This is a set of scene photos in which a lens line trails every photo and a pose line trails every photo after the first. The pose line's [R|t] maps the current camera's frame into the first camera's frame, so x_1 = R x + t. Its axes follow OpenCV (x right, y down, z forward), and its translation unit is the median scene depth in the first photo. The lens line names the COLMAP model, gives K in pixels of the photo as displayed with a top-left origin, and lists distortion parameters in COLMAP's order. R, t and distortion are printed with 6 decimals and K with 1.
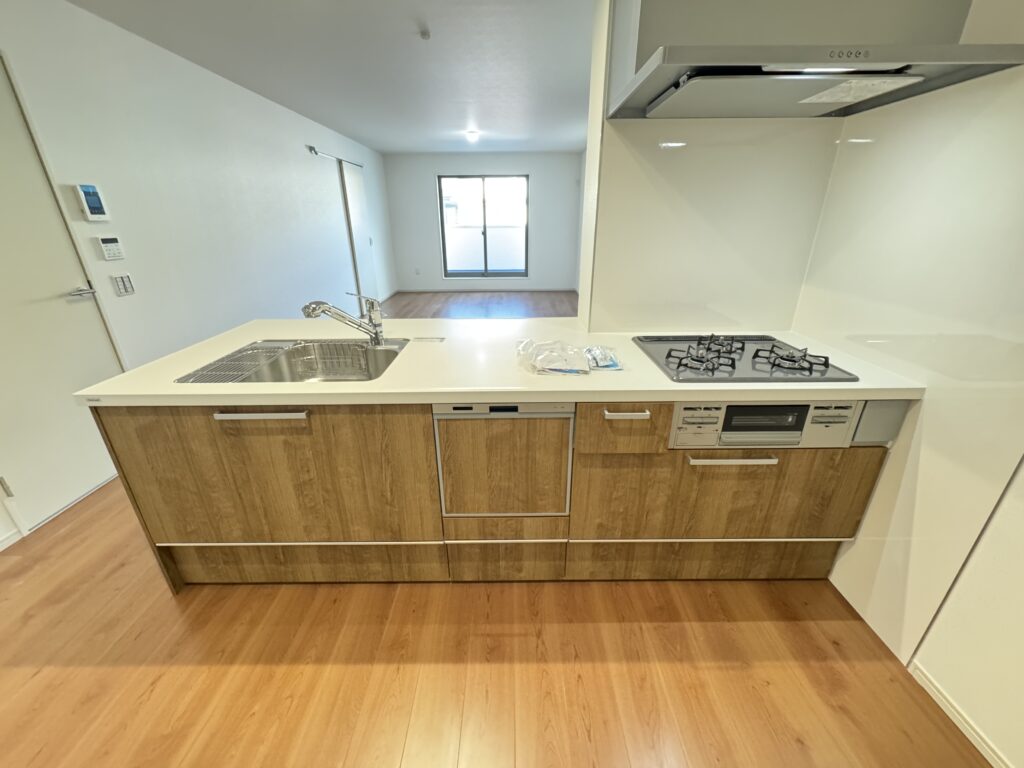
lens RADIAL K [[408.4, 0, 512.0], [0, 408.4, 384.0], [0, 0, 1]] dist [-0.000559, -0.000031]
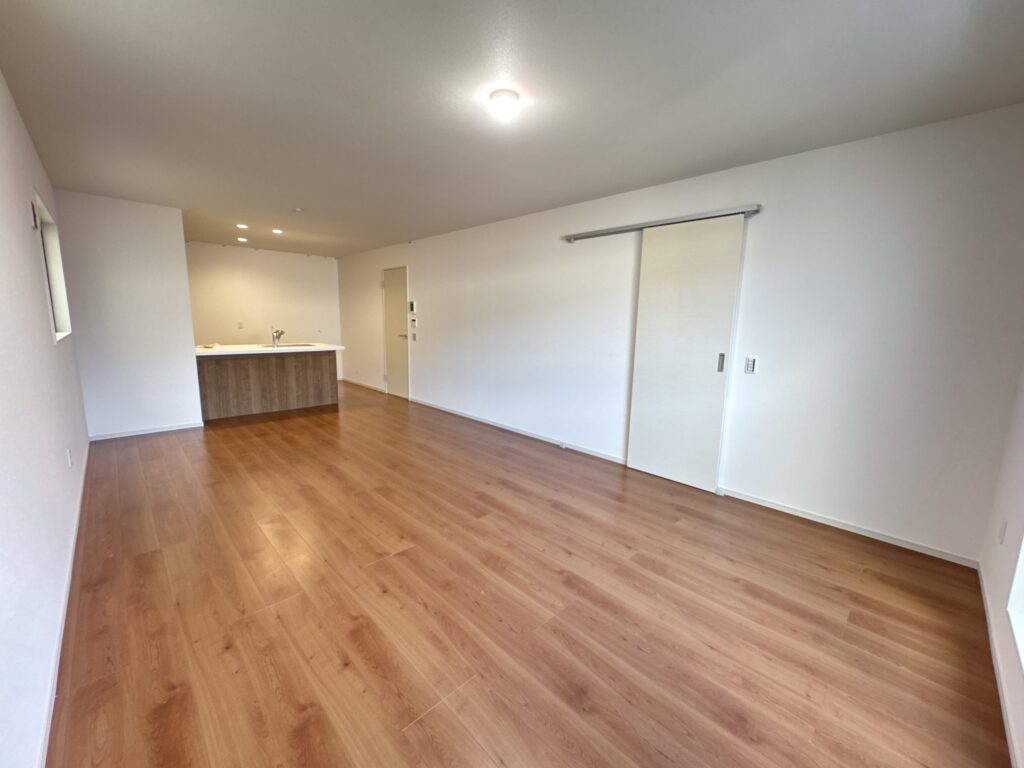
lens RADIAL K [[410.0, 0, 526.9], [0, 410.0, 399.4], [0, 0, 1]] dist [-0.000792, -0.000059]
pose [[-0.700013, 0.129041, -0.702375, 0.419290], [-0.287901, 0.849075, 0.442927, -1.258703], [0.653525, 0.512269, -0.557213, 3.109260]]
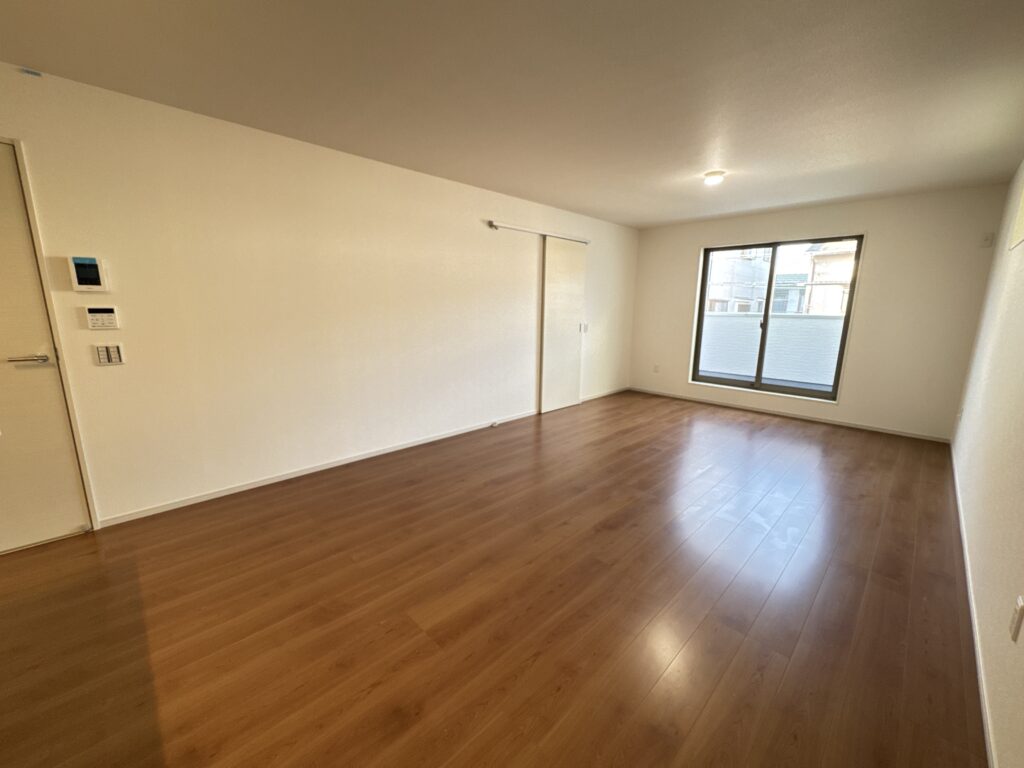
lens RADIAL K [[408.4, 0, 512.0], [0, 408.4, 384.0], [0, 0, 1]] dist [-0.000559, -0.000031]
pose [[0.702250, 0.150433, -0.695855, 0.399005], [-0.283052, 0.955844, -0.079015, -0.370954], [0.653243, 0.252452, 0.713822, 0.953276]]
